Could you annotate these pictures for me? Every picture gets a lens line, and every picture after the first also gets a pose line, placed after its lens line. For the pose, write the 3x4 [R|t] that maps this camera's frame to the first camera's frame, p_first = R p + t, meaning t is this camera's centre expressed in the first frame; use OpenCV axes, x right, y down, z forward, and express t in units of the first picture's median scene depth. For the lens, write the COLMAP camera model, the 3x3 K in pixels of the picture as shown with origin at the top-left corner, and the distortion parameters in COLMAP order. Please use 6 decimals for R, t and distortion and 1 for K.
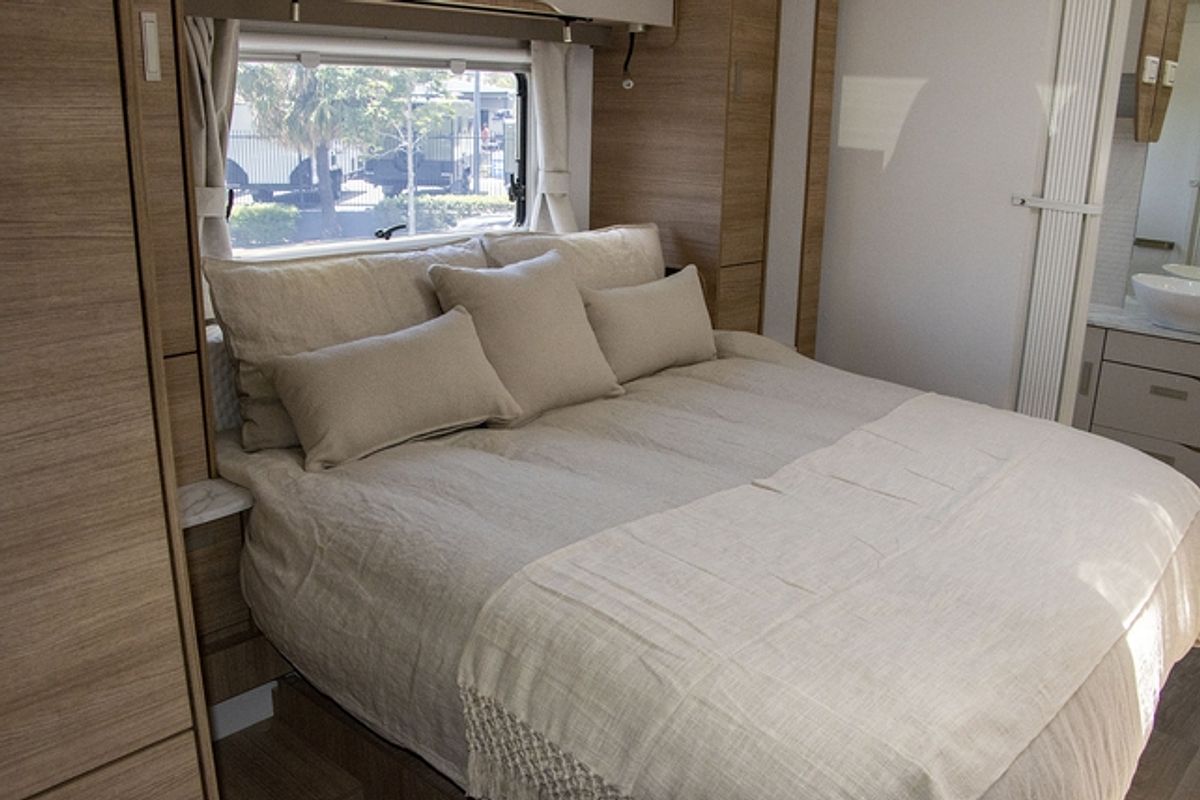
lens RADIAL K [[1025.2, 0, 601.6], [0, 1025.2, 418.7], [0, 0, 1]] dist [-0.205642, 0.189975]
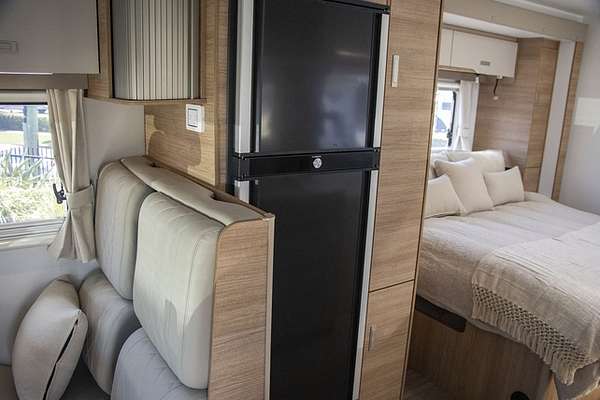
lens RADIAL K [[488.1, 0, 308.1], [0, 488.1, 209.6], [0, 0, 1]] dist [-0.181426, 0.157216]
pose [[0.974614, 0.077188, -0.210166, -0.175442], [-0.088486, 0.995066, -0.044882, 0.067922], [0.205664, 0.062339, 0.976635, -0.329660]]
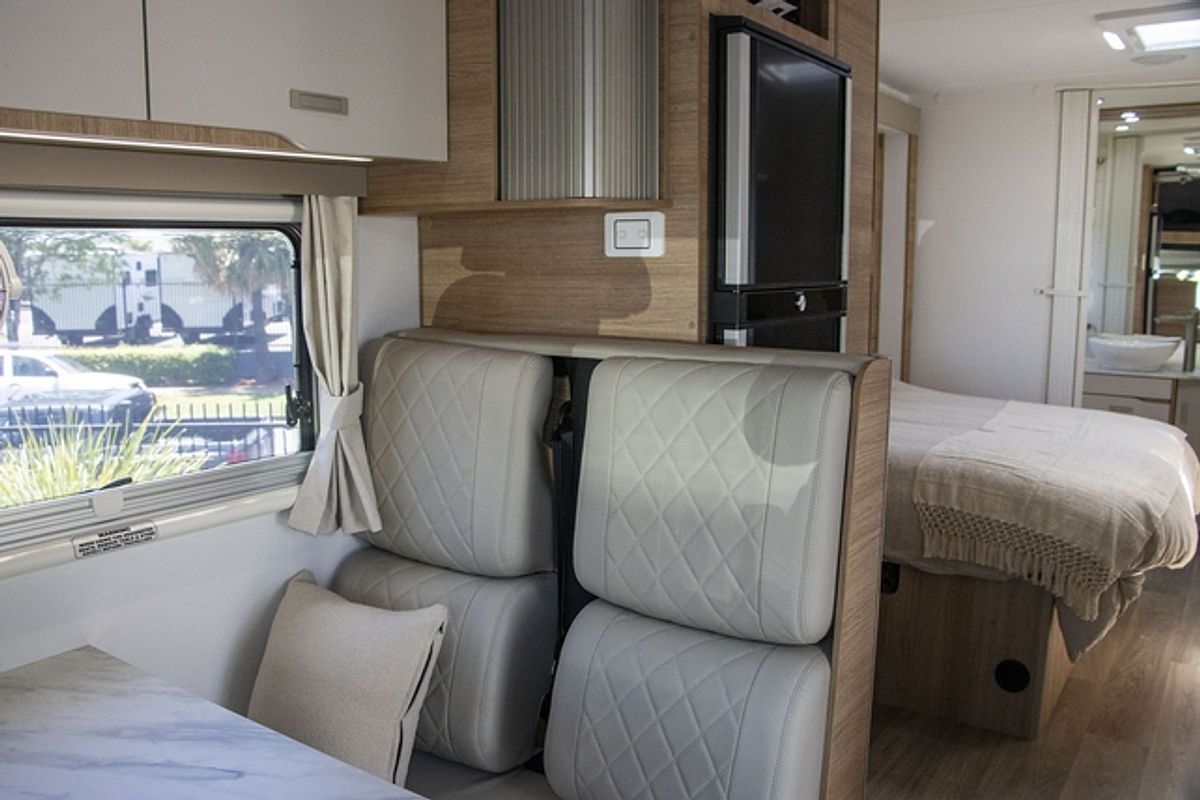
lens RADIAL K [[993.7, 0, 596.9], [0, 993.7, 415.8], [0, 0, 1]] dist [-0.187155, 0.144005]
pose [[0.990154, -0.039367, 0.134330, -0.520649], [0.057258, 0.989590, -0.132038, 0.153396], [-0.127734, 0.138430, 0.982100, -0.455350]]
